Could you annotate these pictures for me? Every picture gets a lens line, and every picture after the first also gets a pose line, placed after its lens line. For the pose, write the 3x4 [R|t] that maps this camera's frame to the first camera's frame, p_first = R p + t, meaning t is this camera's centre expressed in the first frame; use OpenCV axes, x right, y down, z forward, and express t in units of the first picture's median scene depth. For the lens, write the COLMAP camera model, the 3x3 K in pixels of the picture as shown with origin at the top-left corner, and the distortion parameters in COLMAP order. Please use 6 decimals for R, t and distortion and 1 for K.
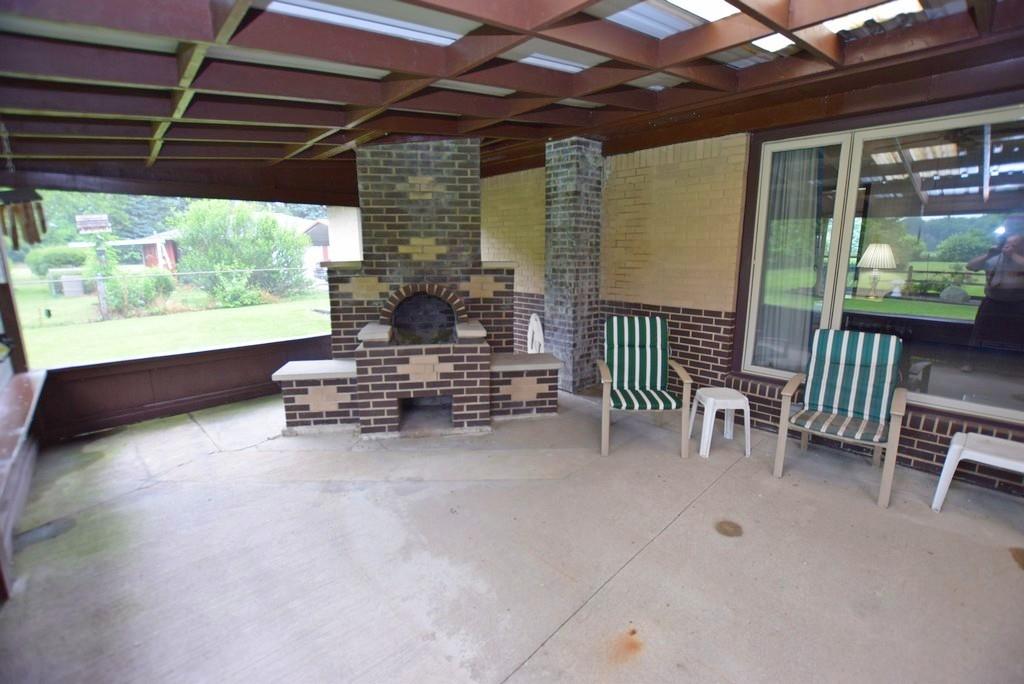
lens RADIAL K [[452.6, 0, 516.0], [0, 452.6, 339.6], [0, 0, 1]] dist [-0.026434, 0.000326]
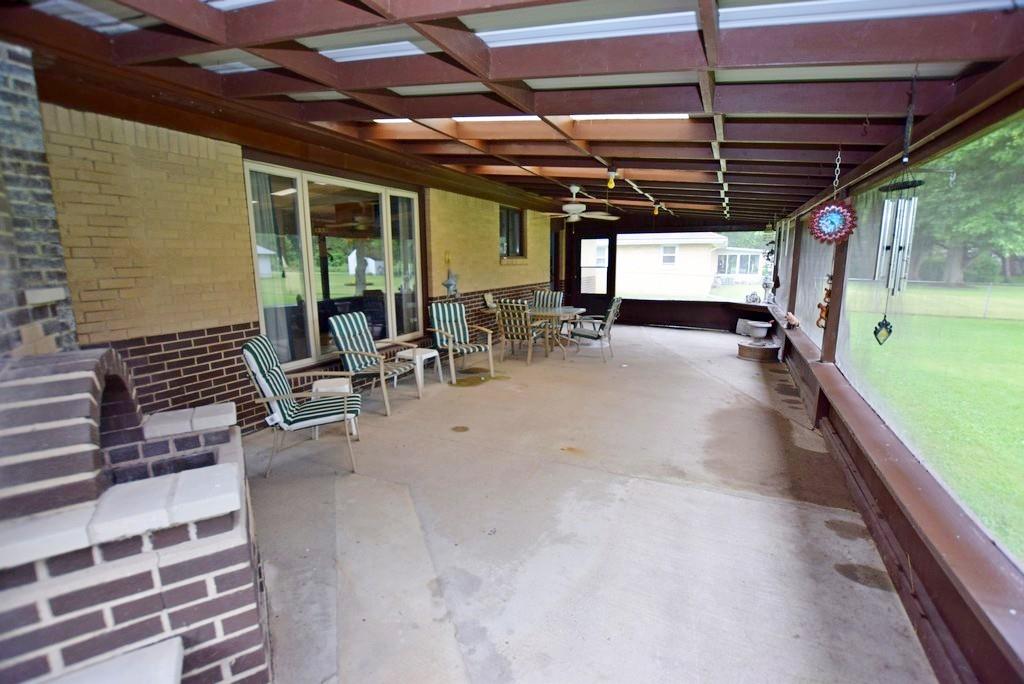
lens RADIAL K [[452.6, 0, 516.0], [0, 452.6, 339.6], [0, 0, 1]] dist [-0.026434, 0.000326]
pose [[-0.374761, -0.163152, 0.912653, -0.634181], [0.182822, 0.952061, 0.245269, -0.153734], [-0.908917, 0.258770, -0.326967, 0.767100]]
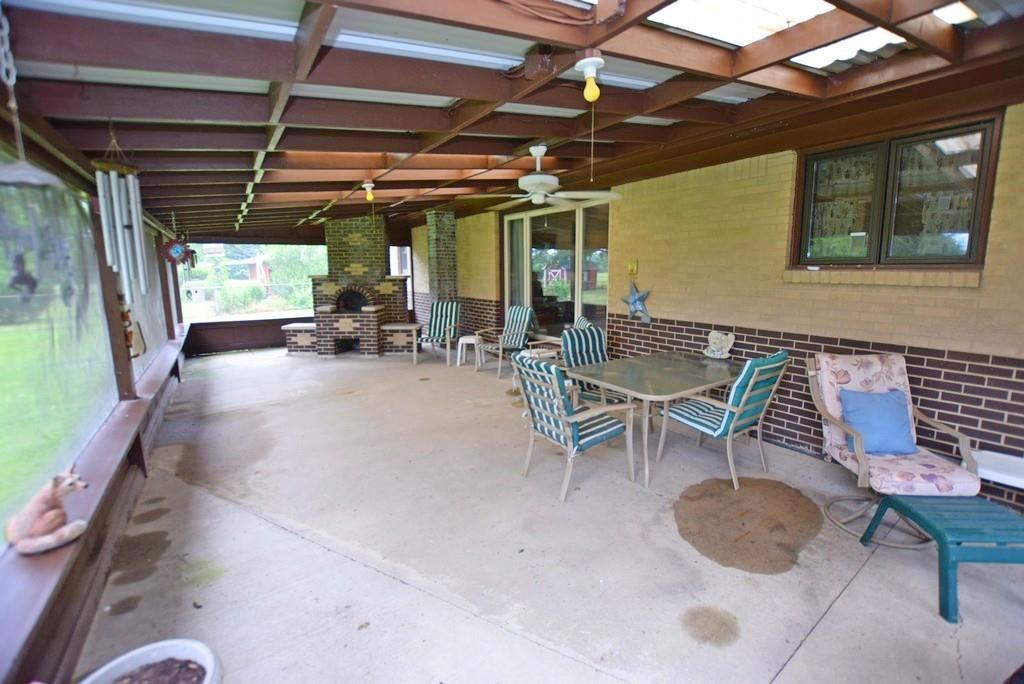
lens RADIAL K [[452.6, 0, 516.0], [0, 452.6, 339.6], [0, 0, 1]] dist [-0.026434, 0.000326]
pose [[0.986406, 0.022236, -0.162817, 0.840017], [-0.028152, 0.999021, -0.034117, 0.164058], [0.161899, 0.038237, 0.986066, -0.867282]]
